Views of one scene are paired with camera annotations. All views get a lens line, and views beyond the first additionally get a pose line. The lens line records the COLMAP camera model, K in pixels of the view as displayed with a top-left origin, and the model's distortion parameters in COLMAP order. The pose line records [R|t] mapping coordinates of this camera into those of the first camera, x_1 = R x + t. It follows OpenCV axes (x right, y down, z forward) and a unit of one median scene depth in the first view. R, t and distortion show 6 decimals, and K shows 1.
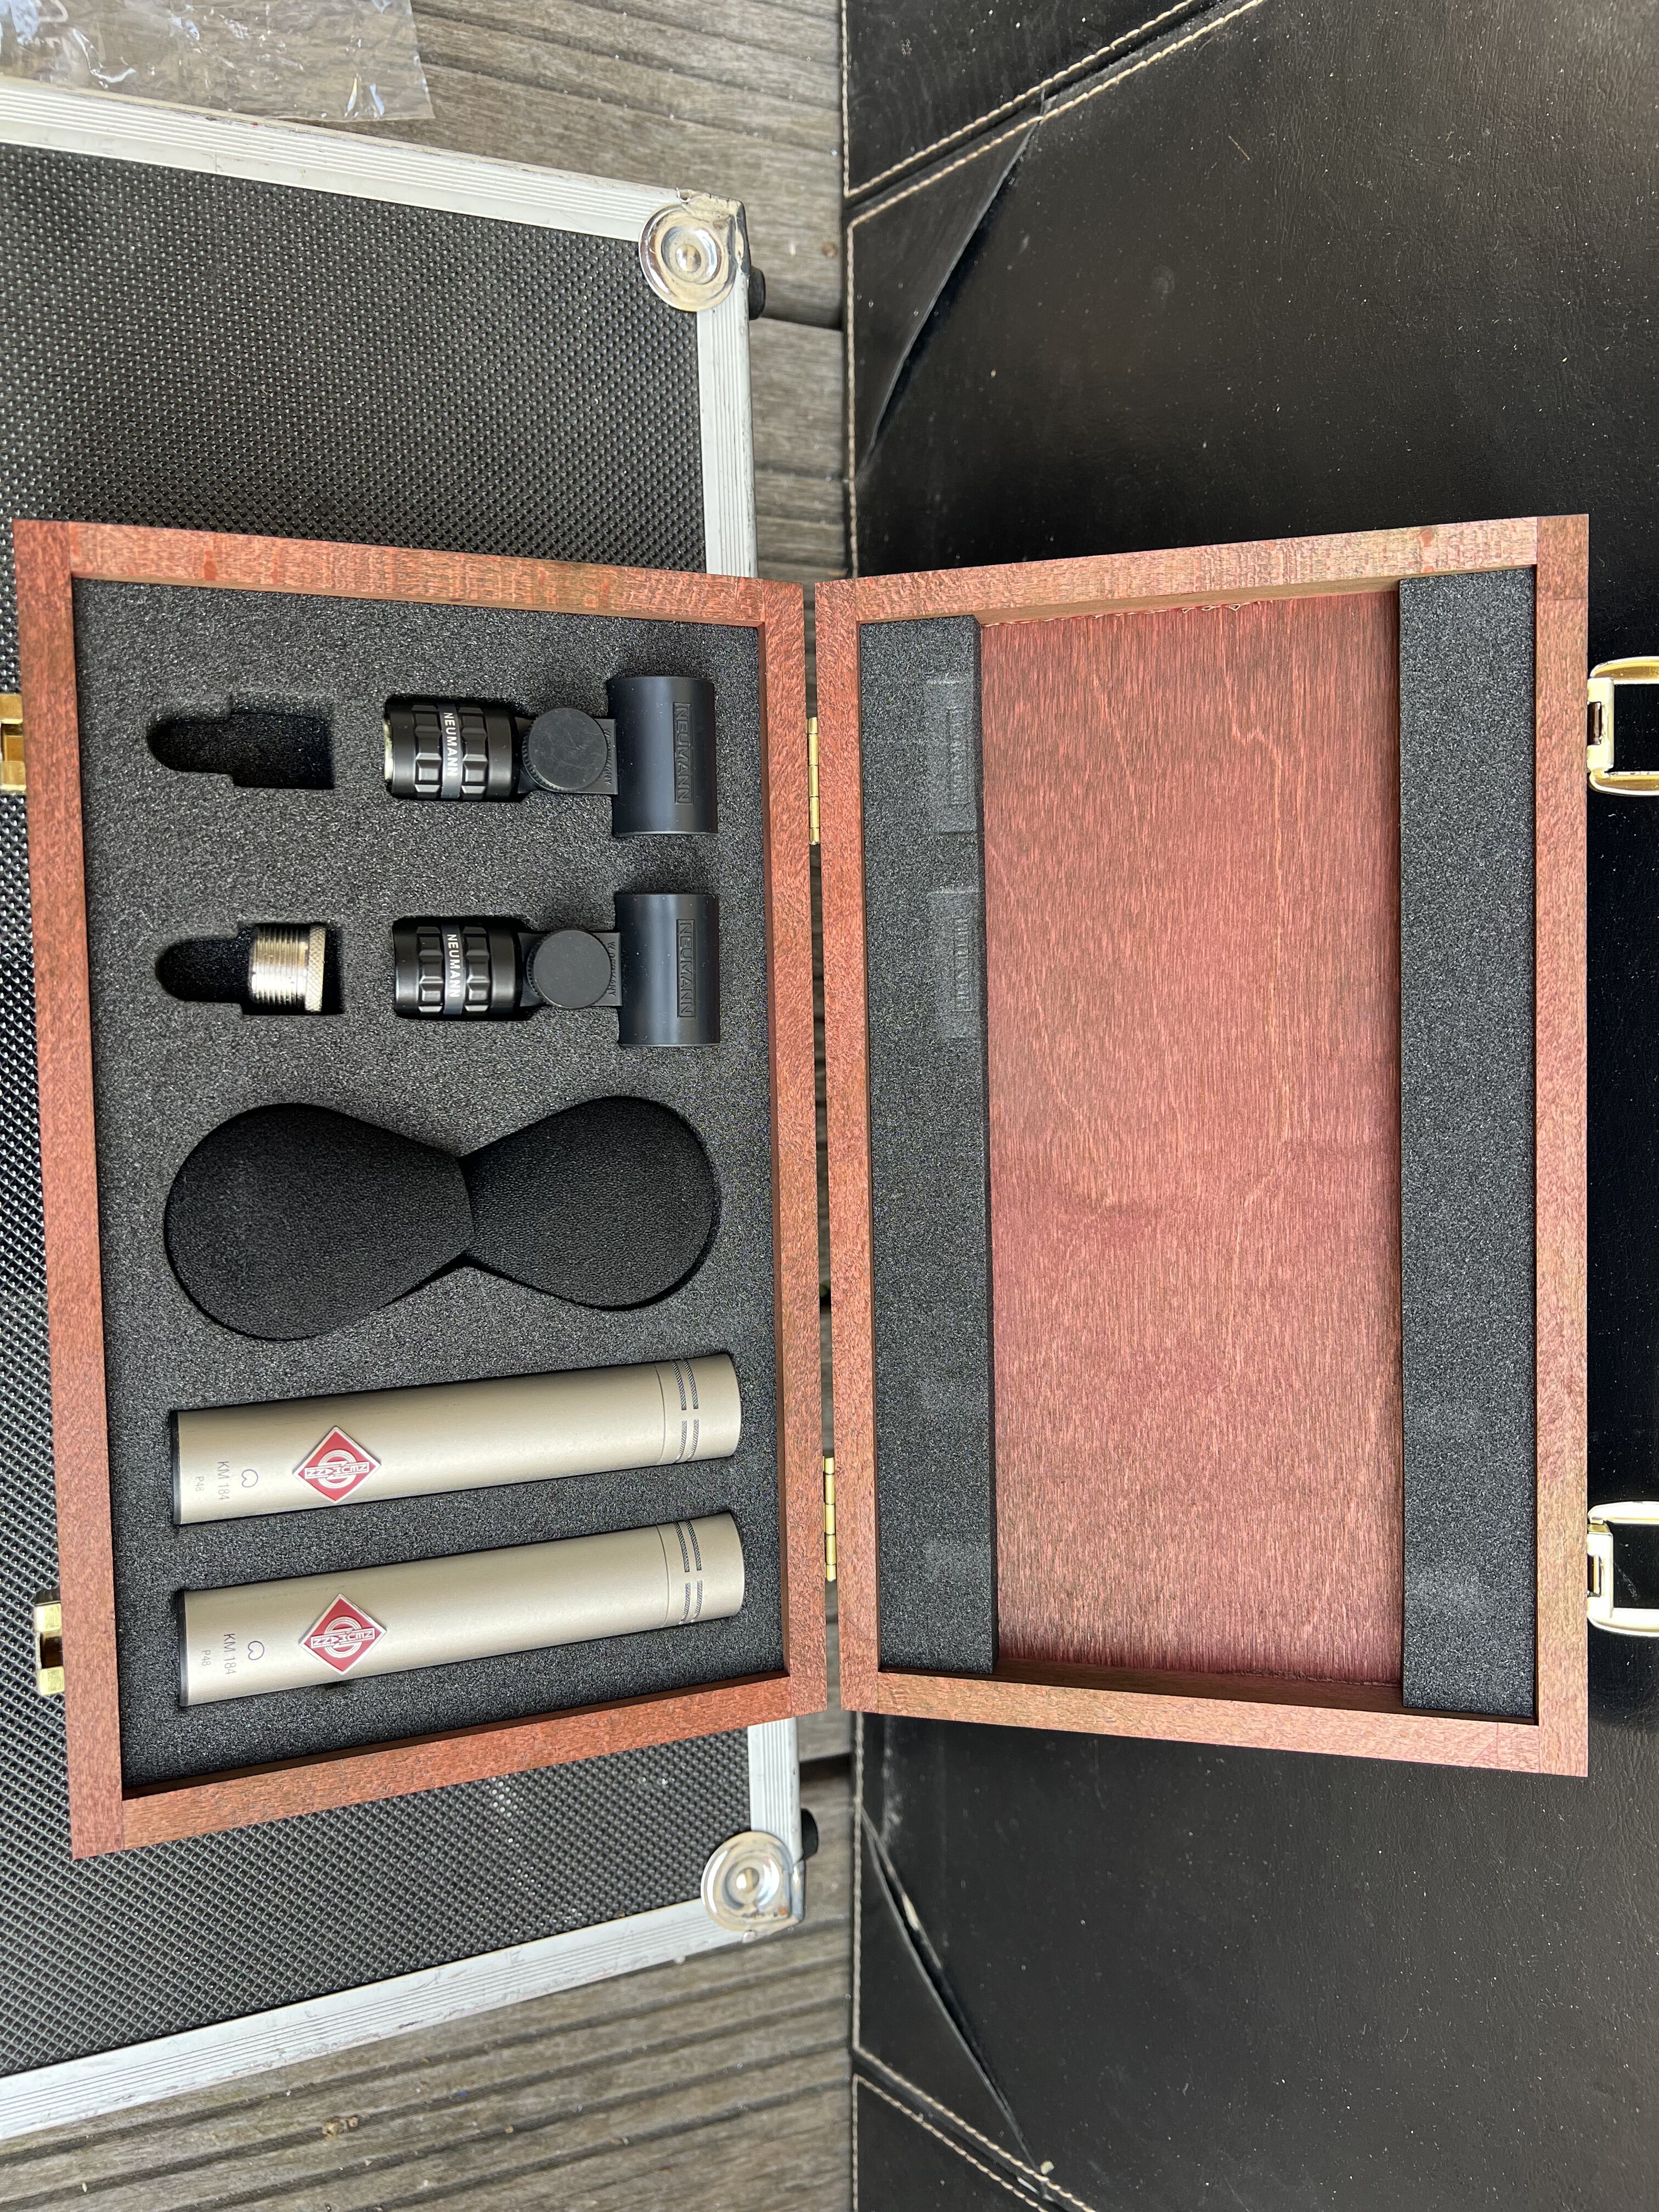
lens RADIAL K [[1836.5, 0, 829.5], [0, 1836.5, 1106.0], [0, 0, 1]] dist [0.250221, -0.639700]
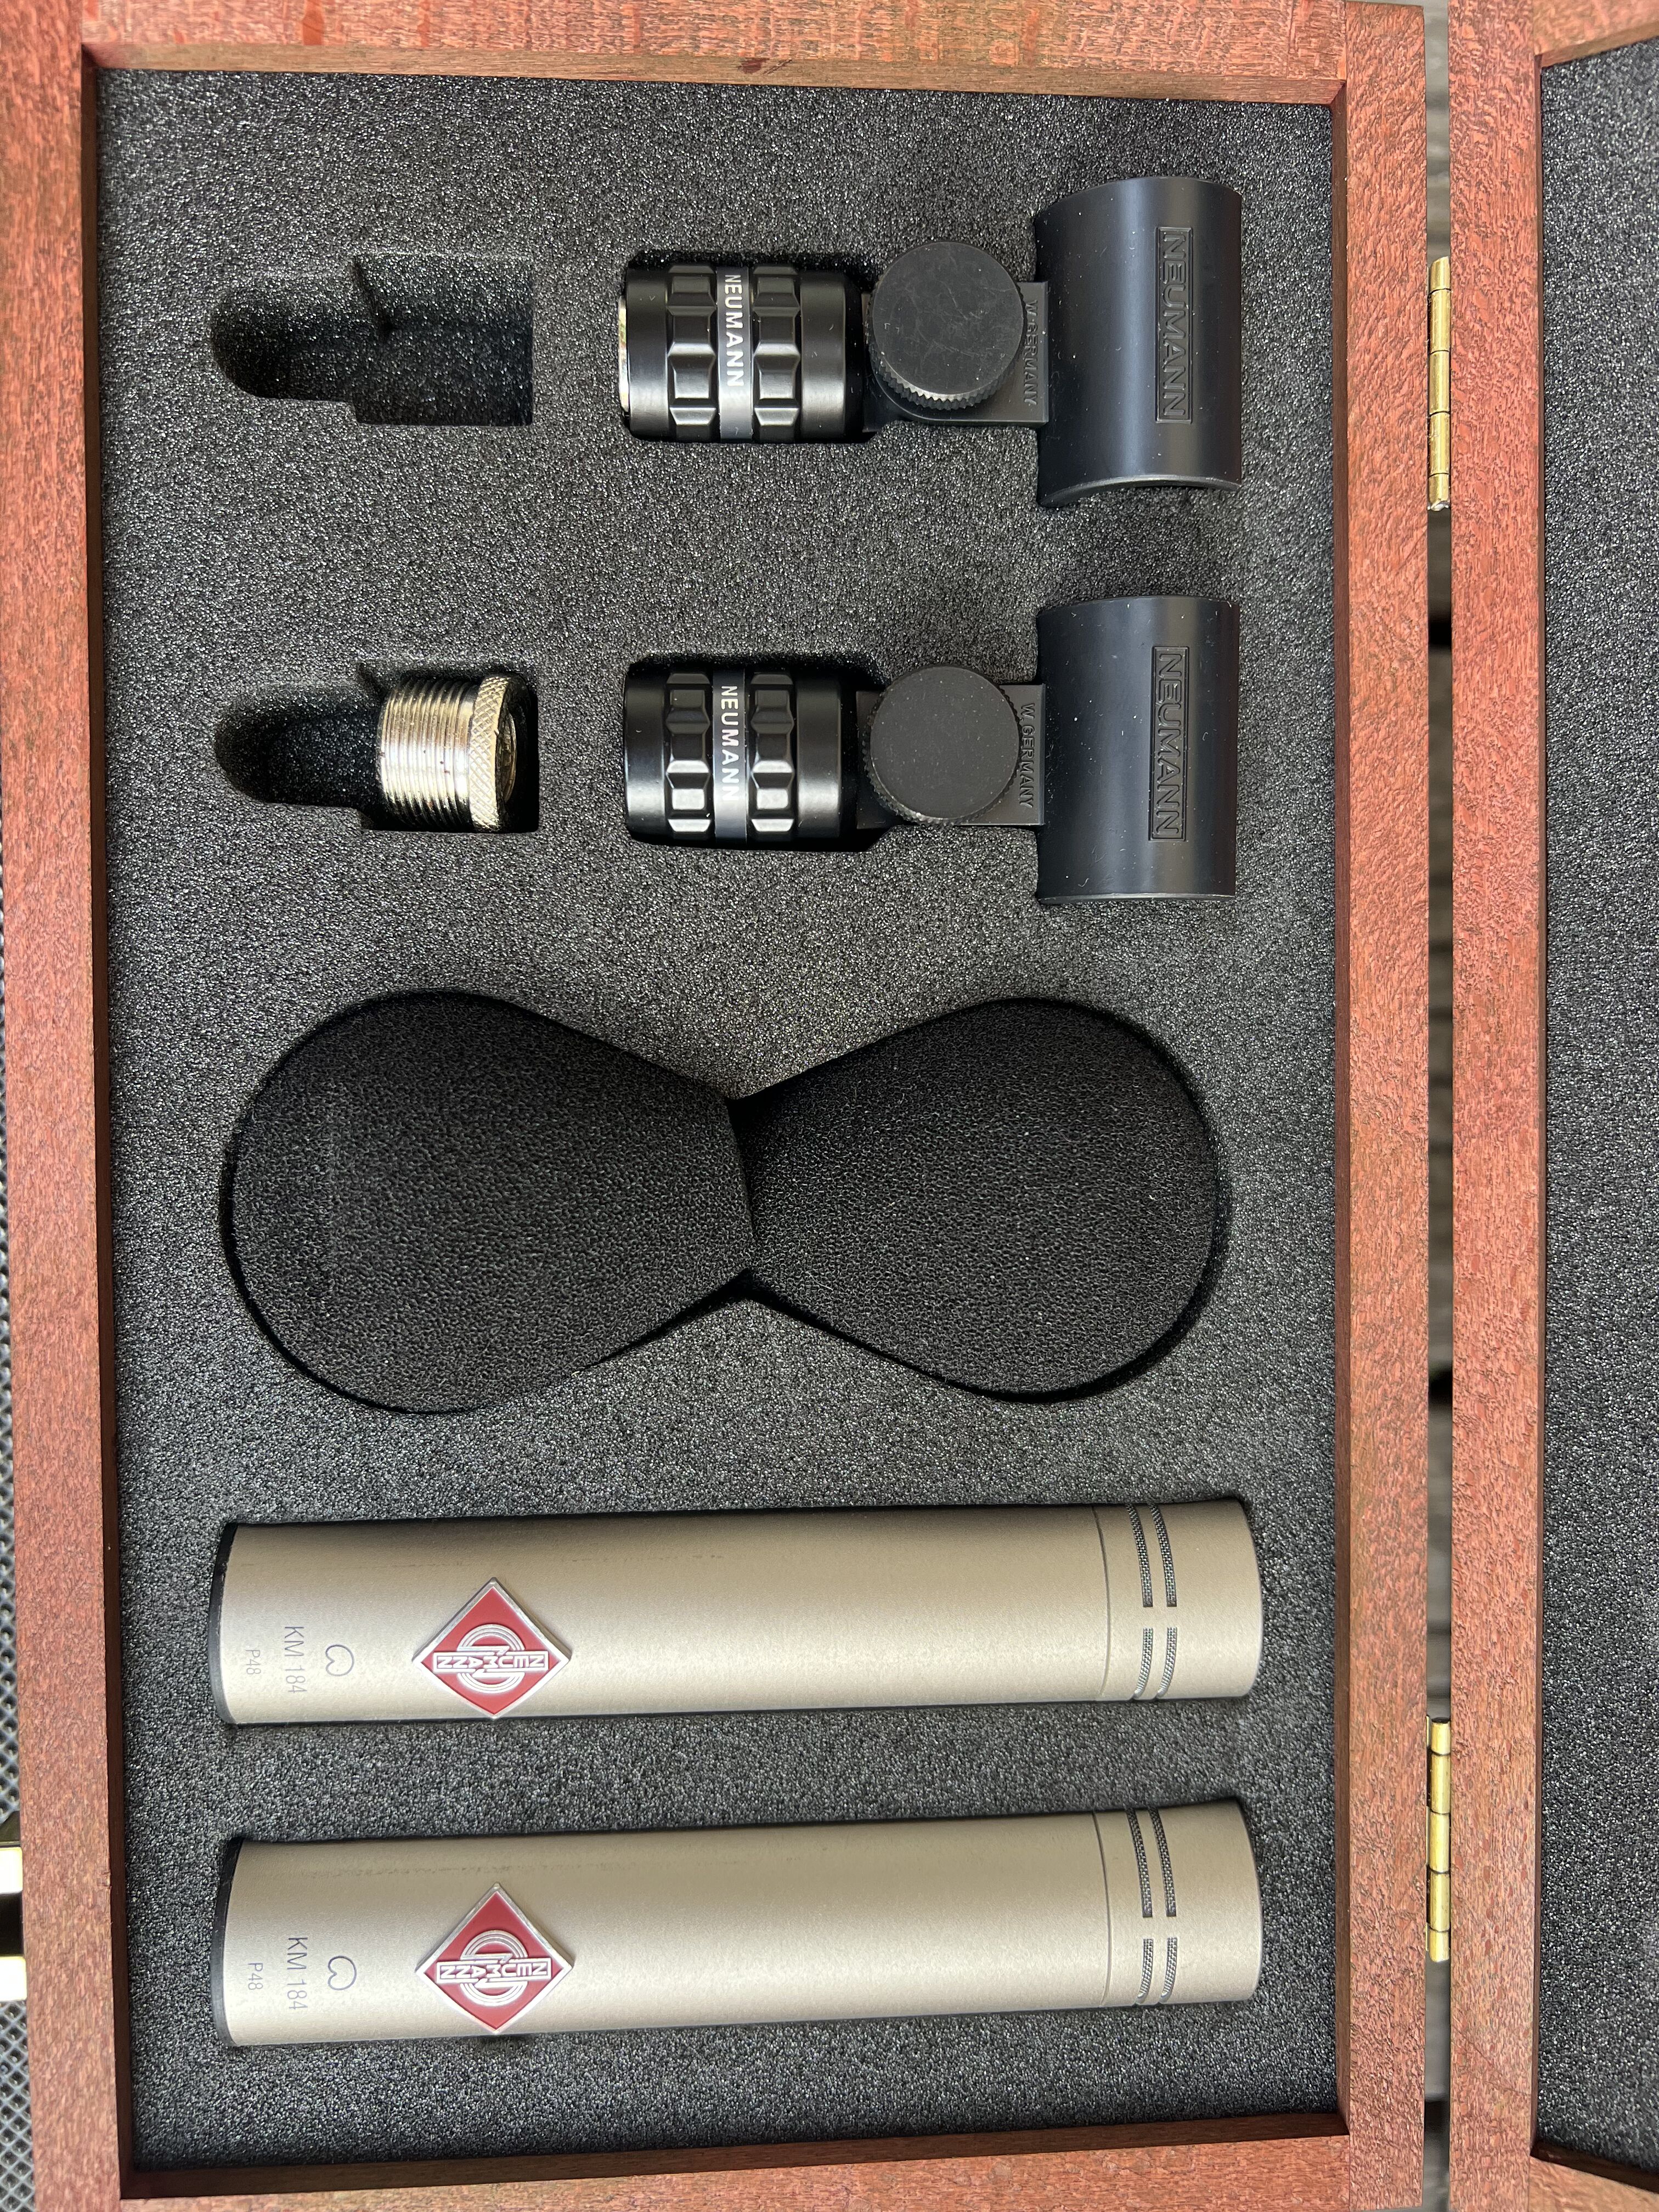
lens RADIAL K [[1669.6, 0, 830.1], [0, 1669.6, 1093.2], [0, 0, 1]] dist [0.007697, -0.032458]
pose [[0.946444, 0.021277, -0.322165, -0.015422], [-0.030854, 0.999220, -0.024650, 0.035451], [0.321390, 0.033270, 0.946362, 0.524853]]
